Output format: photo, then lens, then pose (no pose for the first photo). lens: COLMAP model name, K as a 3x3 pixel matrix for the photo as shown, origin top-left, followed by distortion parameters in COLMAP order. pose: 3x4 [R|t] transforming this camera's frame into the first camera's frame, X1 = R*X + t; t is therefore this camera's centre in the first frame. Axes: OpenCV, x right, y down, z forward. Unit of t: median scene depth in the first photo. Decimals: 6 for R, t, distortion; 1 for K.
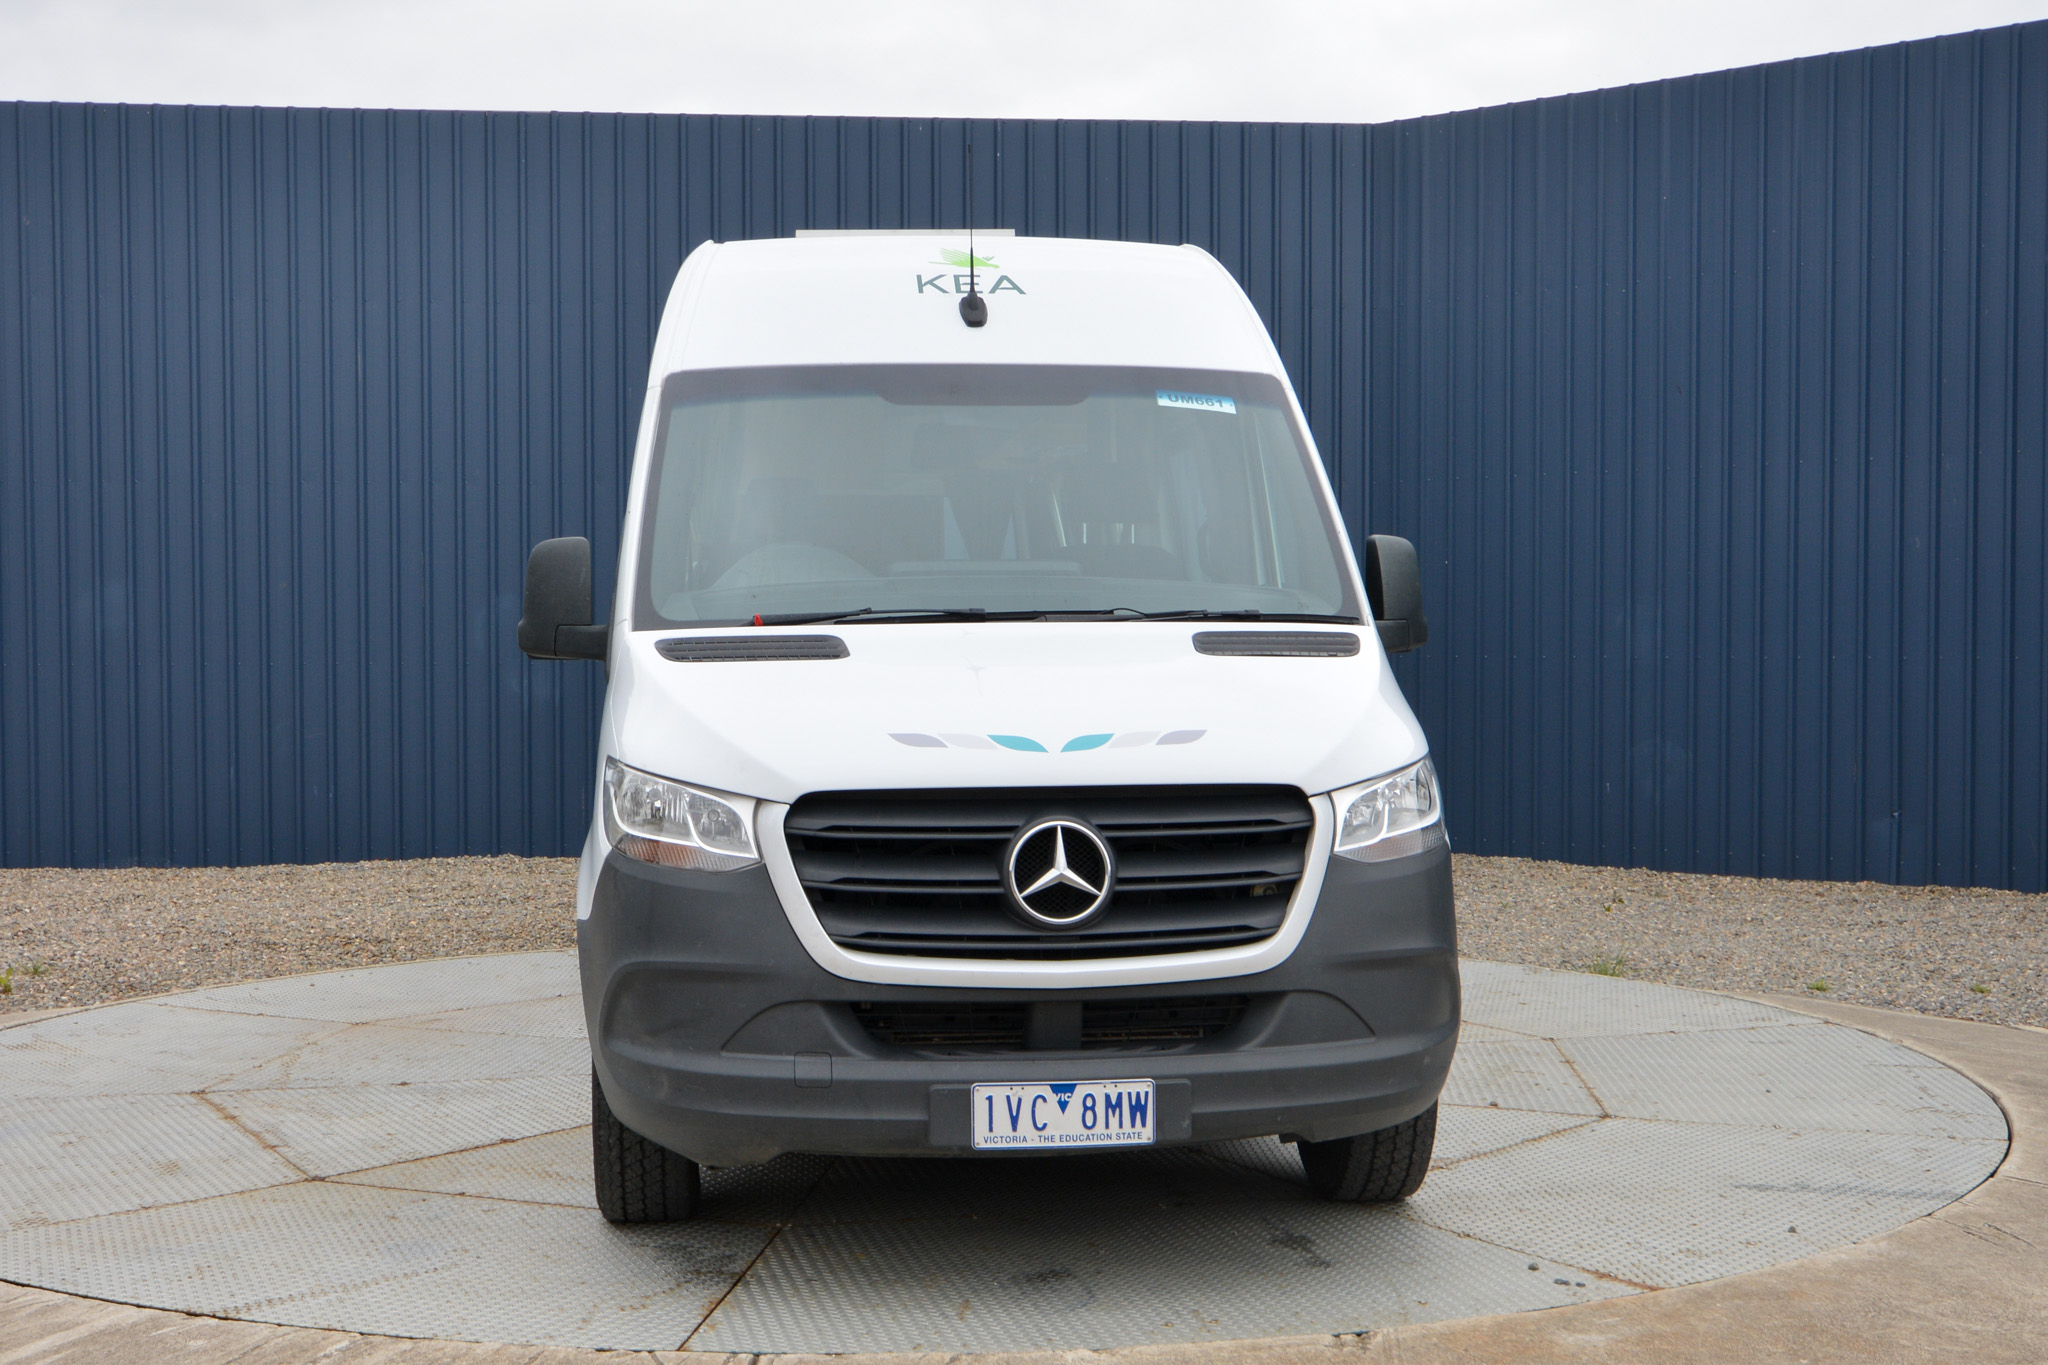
lens RADIAL K [[1898.3, 0, 945.1], [0, 1898.3, 734.2], [0, 0, 1]] dist [0.016856, 0.001590]
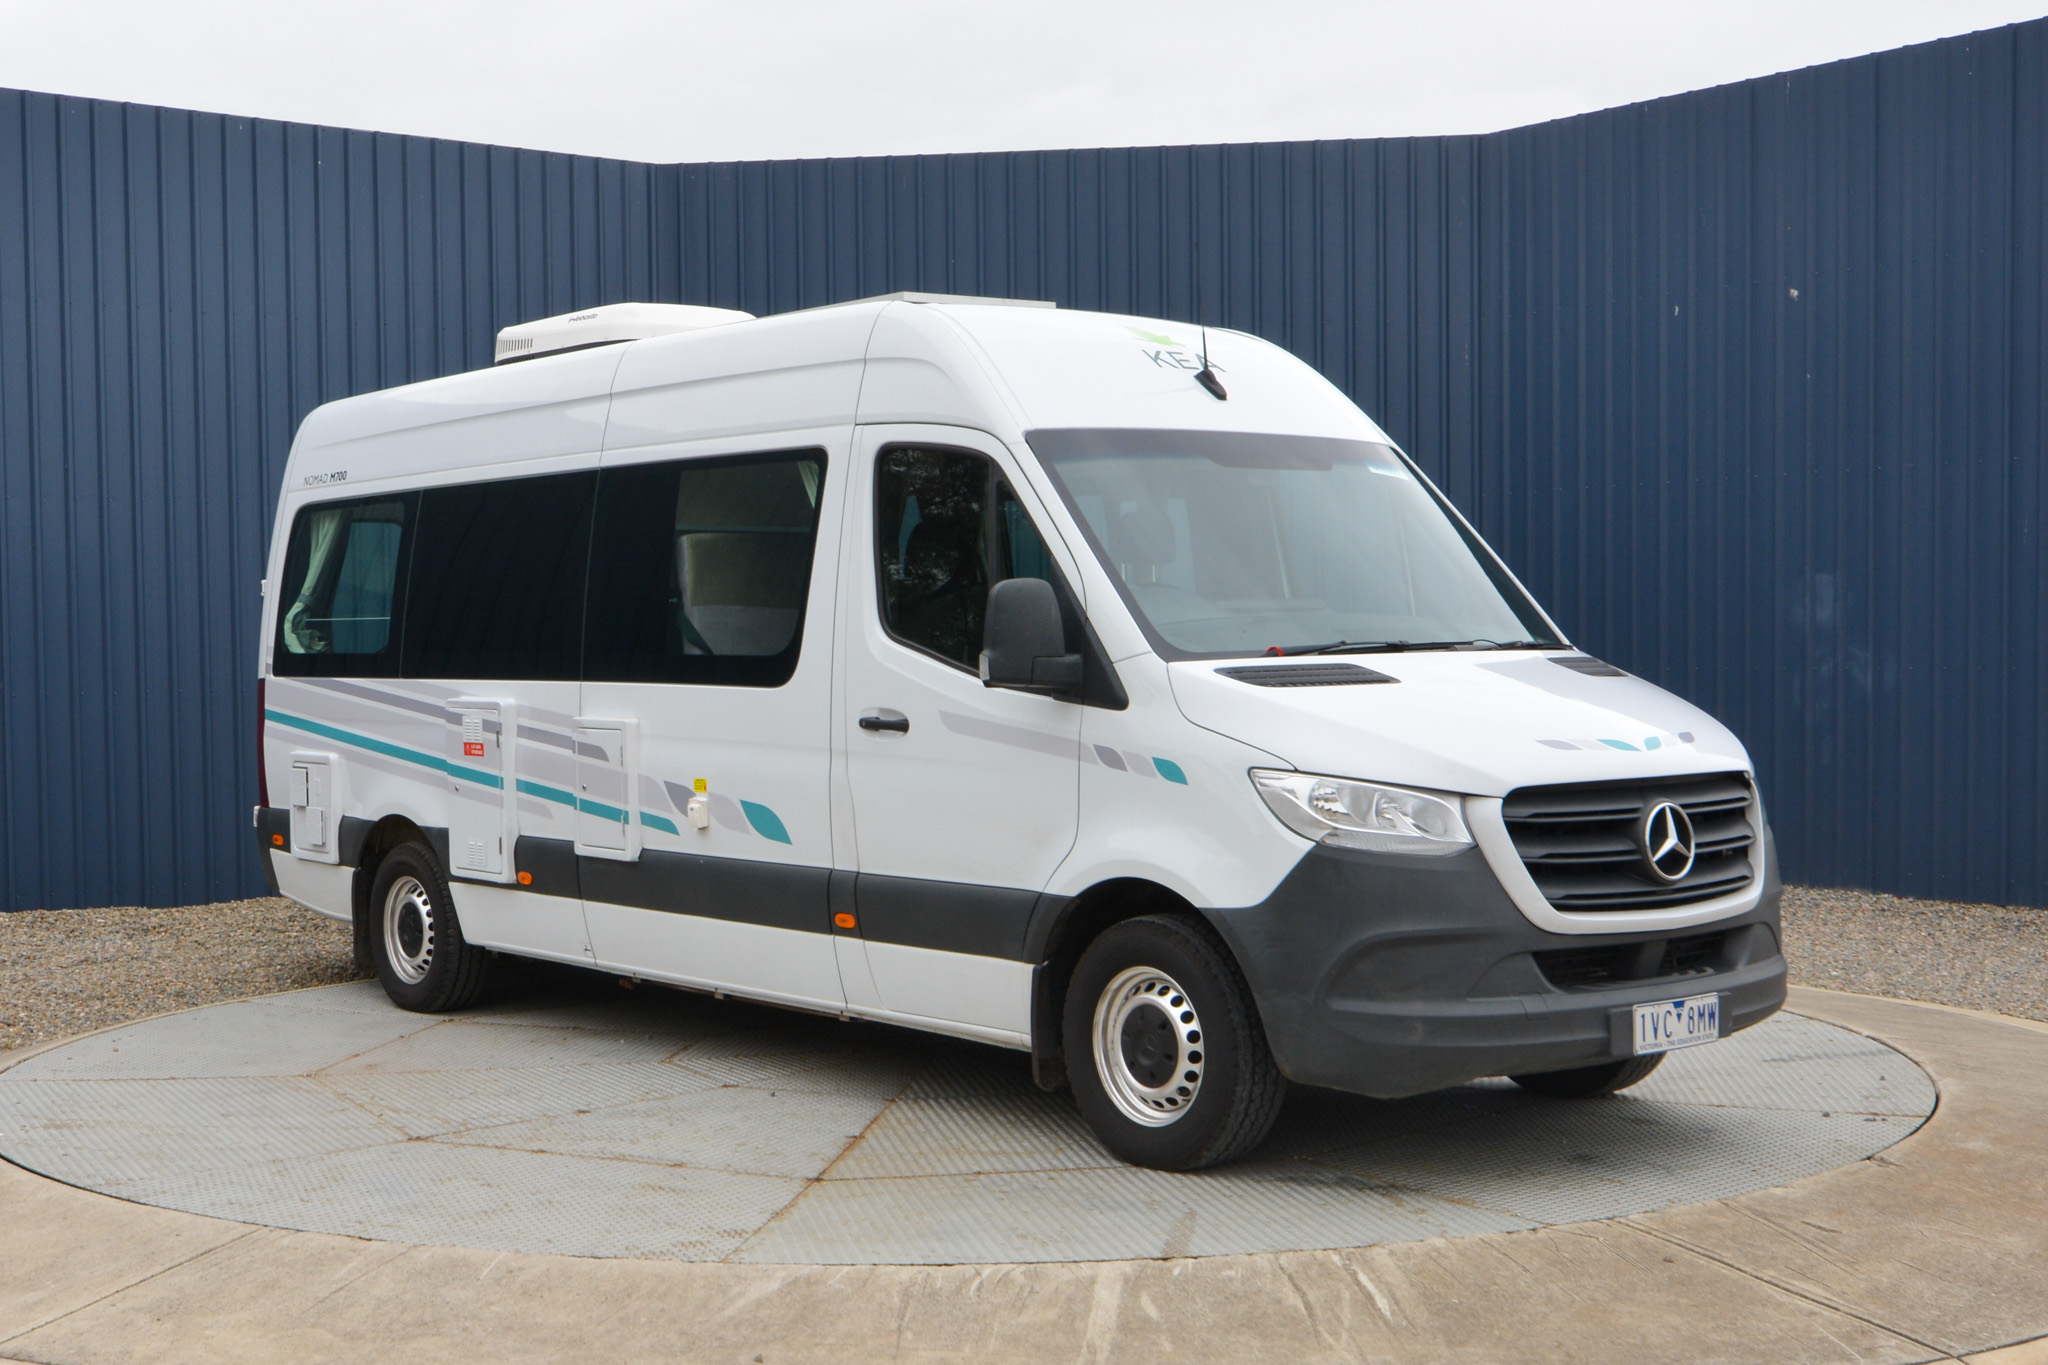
lens RADIAL K [[1898.3, 0, 945.1], [0, 1898.3, 734.2], [0, 0, 1]] dist [0.016856, 0.001590]
pose [[0.907131, -0.024596, 0.420129, -0.949770], [0.028825, 0.999578, -0.003719, -0.011561], [-0.419860, 0.015484, 0.907457, 0.006908]]
